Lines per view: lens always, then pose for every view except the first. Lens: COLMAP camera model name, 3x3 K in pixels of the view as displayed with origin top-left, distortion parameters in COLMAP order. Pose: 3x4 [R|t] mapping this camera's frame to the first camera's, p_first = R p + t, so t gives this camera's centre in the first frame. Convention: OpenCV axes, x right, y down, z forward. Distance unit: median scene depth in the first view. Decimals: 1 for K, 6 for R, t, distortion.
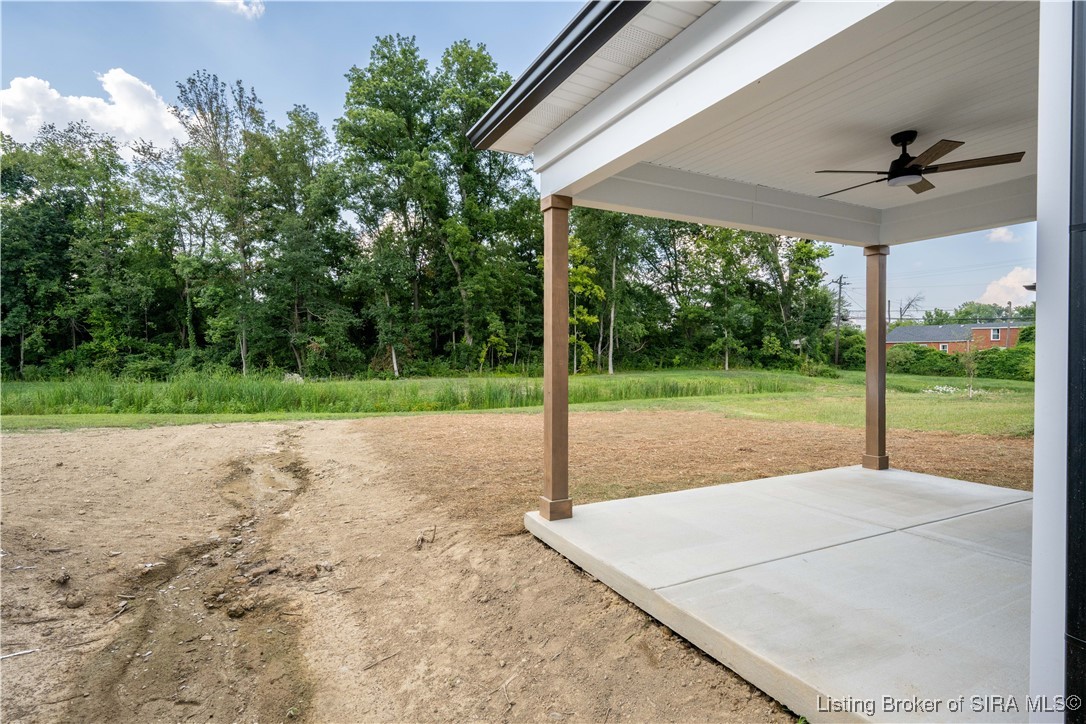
lens RADIAL K [[543.6, 0, 543.0], [0, 543.6, 362.0], [0, 0, 1]] dist [0.001059, 0.000684]
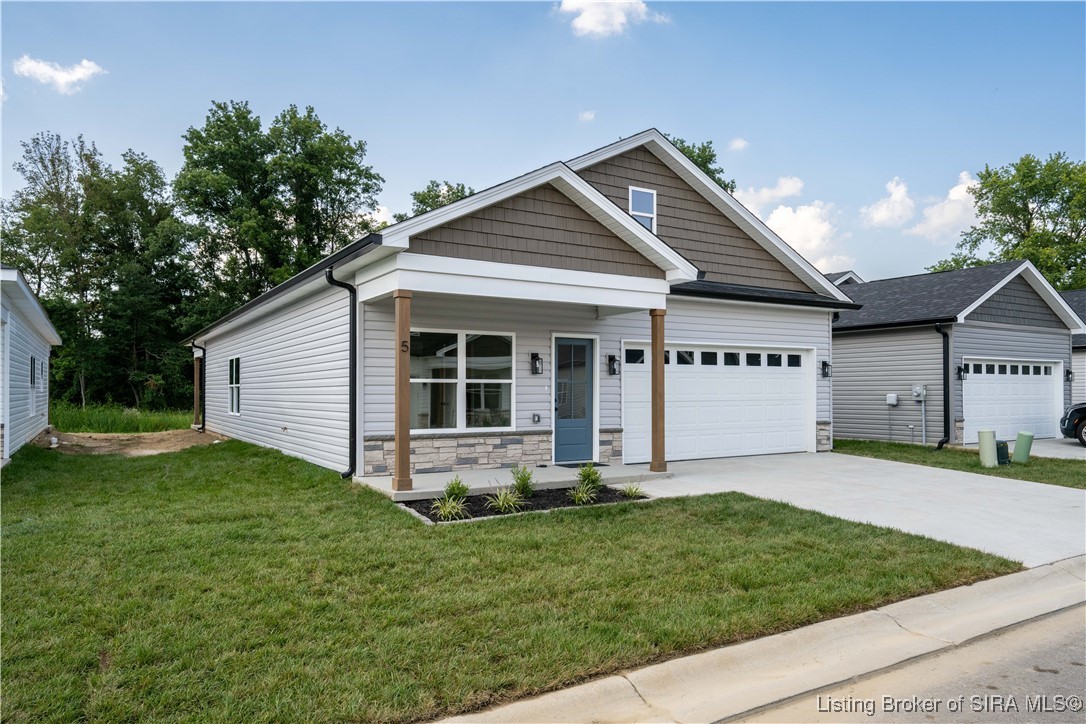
lens RADIAL K [[741.0, 0, 550.0], [0, 741.0, 382.1], [0, 0, 1]] dist [-0.004470, -0.000800]
pose [[0.996105, -0.006314, 0.087951, 0.238146], [0.008221, 0.999738, -0.021340, 0.006763], [-0.087793, 0.021980, 0.995896, -0.533949]]
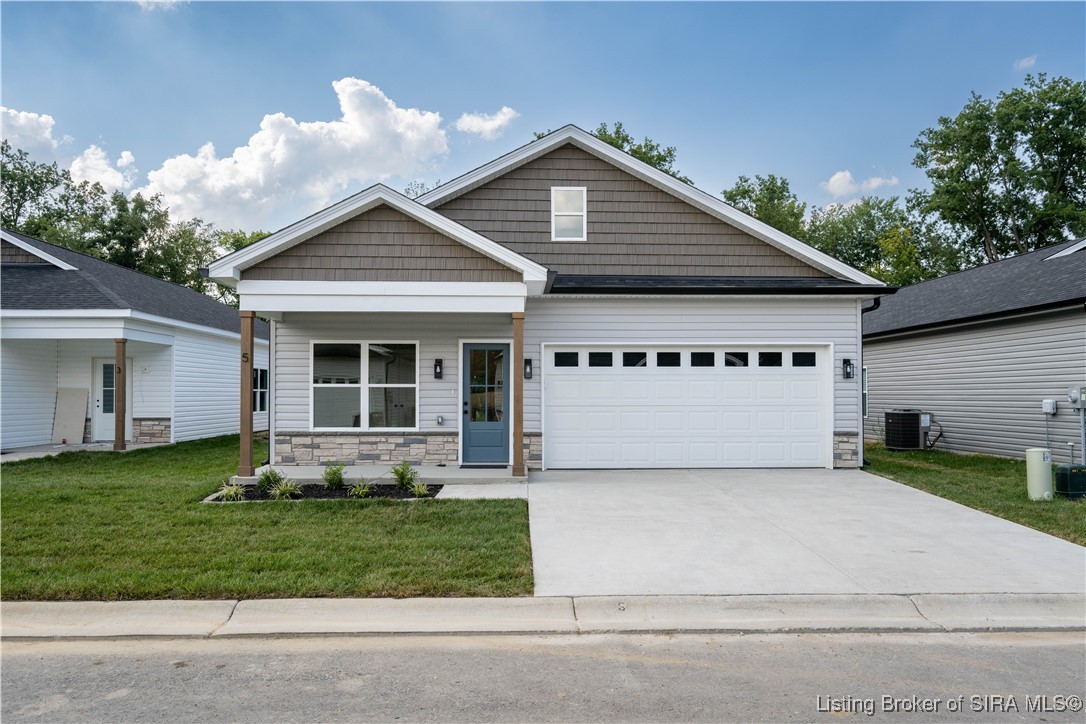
lens RADIAL K [[747.9, 0, 521.1], [0, 747.9, 385.1], [0, 0, 1]] dist [0.000169, 0.000765]
pose [[0.907231, -0.011536, -0.420475, 0.366469], [0.001122, 0.999687, -0.025006, 0.007553], [0.420632, 0.022214, 0.906959, -0.519254]]
